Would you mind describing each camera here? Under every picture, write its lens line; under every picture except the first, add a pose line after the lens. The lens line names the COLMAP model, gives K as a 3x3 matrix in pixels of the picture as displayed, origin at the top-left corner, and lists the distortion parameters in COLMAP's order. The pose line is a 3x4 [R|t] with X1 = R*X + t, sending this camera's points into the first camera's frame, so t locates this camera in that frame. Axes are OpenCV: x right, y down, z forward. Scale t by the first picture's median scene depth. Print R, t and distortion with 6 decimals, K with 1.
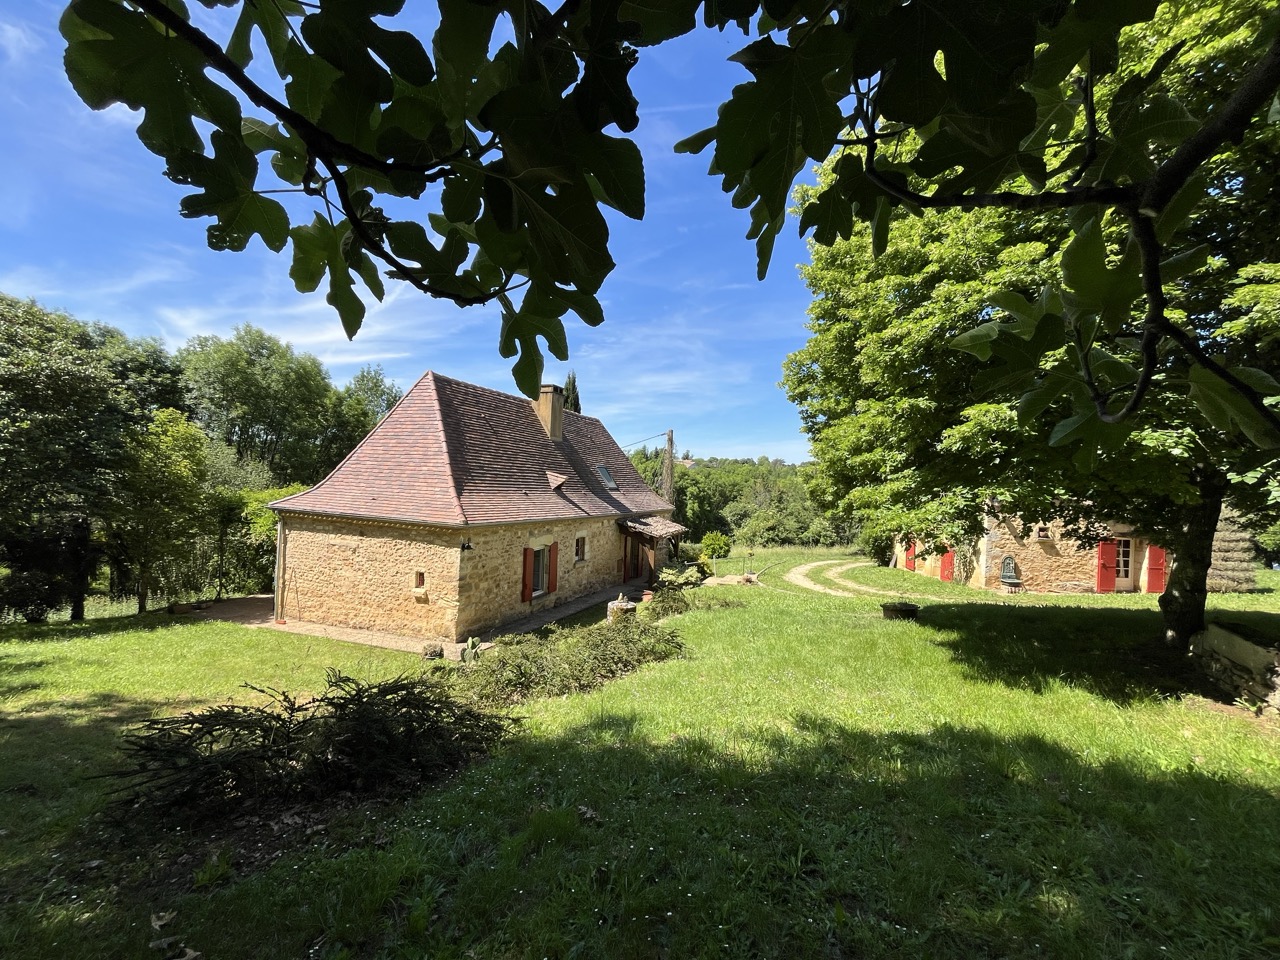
lens RADIAL K [[519.5, 0, 640.4], [0, 519.5, 488.7], [0, 0, 1]] dist [0.002011, -0.000052]
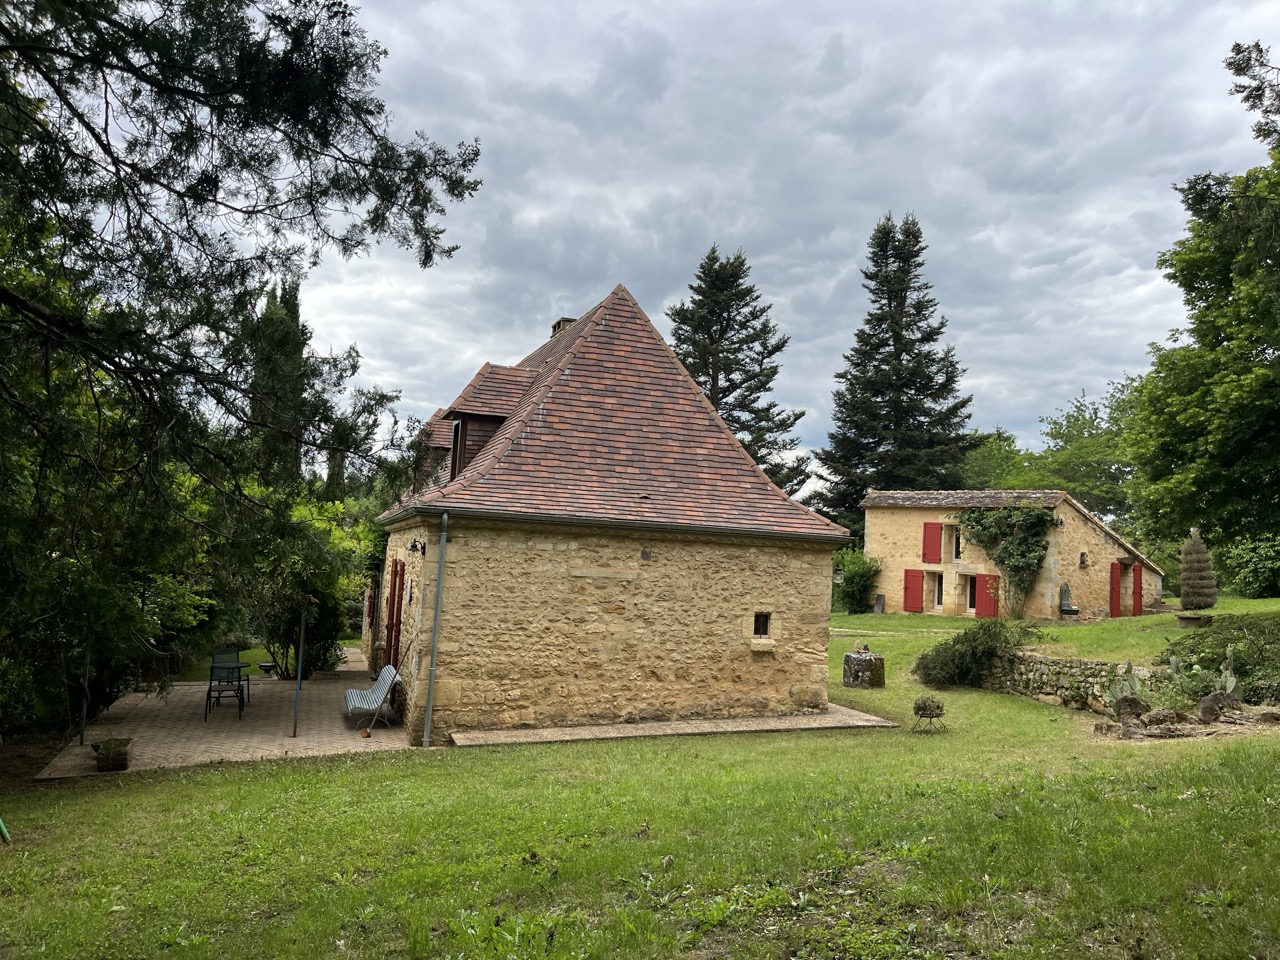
lens RADIAL K [[969.9, 0, 648.8], [0, 969.9, 474.6], [0, 0, 1]] dist [0.046411, -0.046025]
pose [[0.760557, 0.049904, 0.647351, -1.012953], [-0.014264, 0.998085, -0.060184, 0.050106], [-0.649115, 0.036540, 0.759813, 0.135613]]
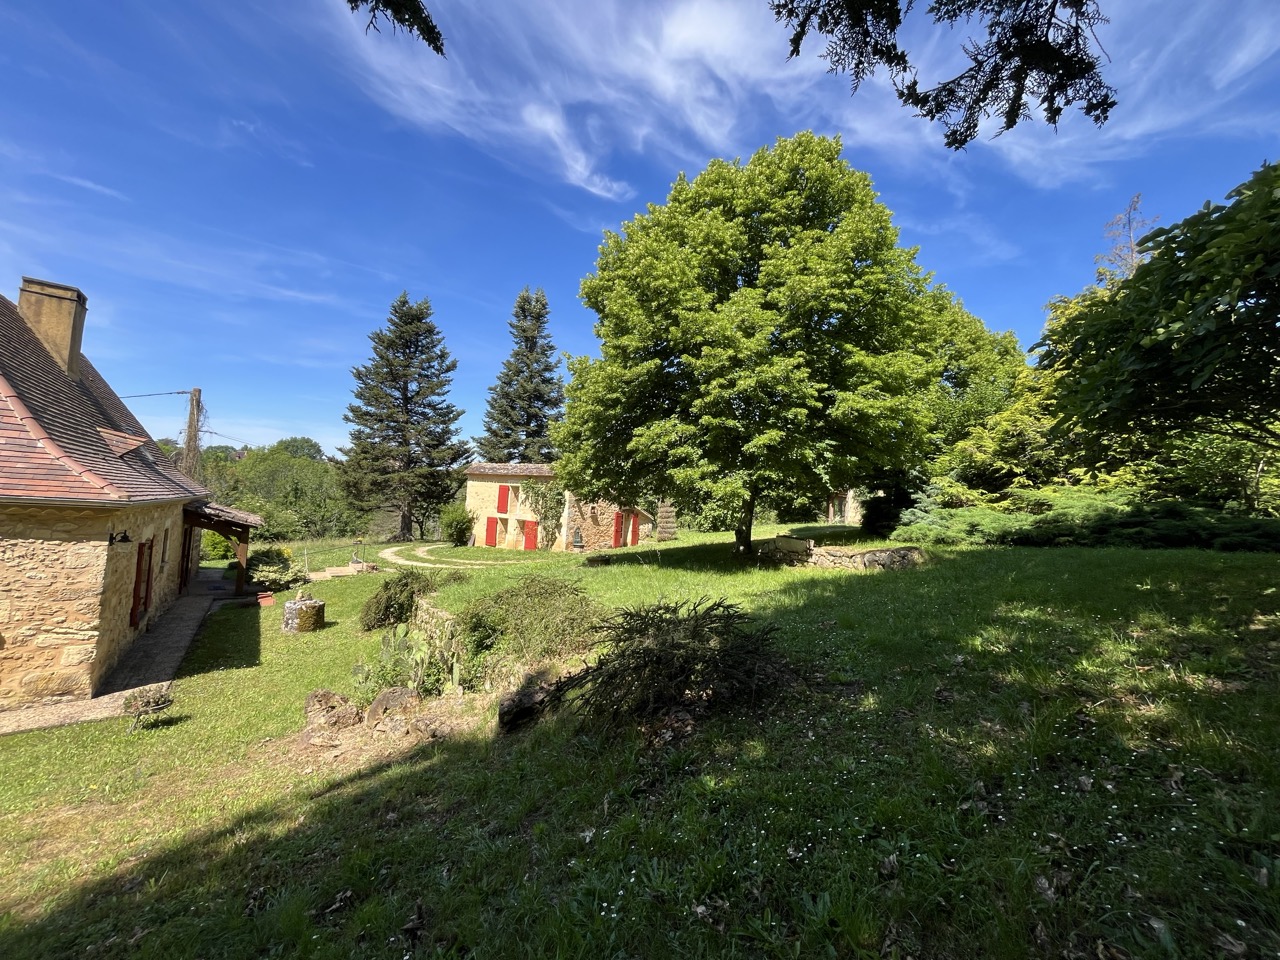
lens RADIAL K [[519.5, 0, 640.0], [0, 519.5, 480.6], [0, 0, 1]] dist [0.002011, -0.000052]
pose [[0.531436, 0.034013, 0.846415, -0.398903], [-0.028681, 0.999343, -0.022150, 0.029108], [-0.846613, -0.012504, 0.532062, 0.104188]]
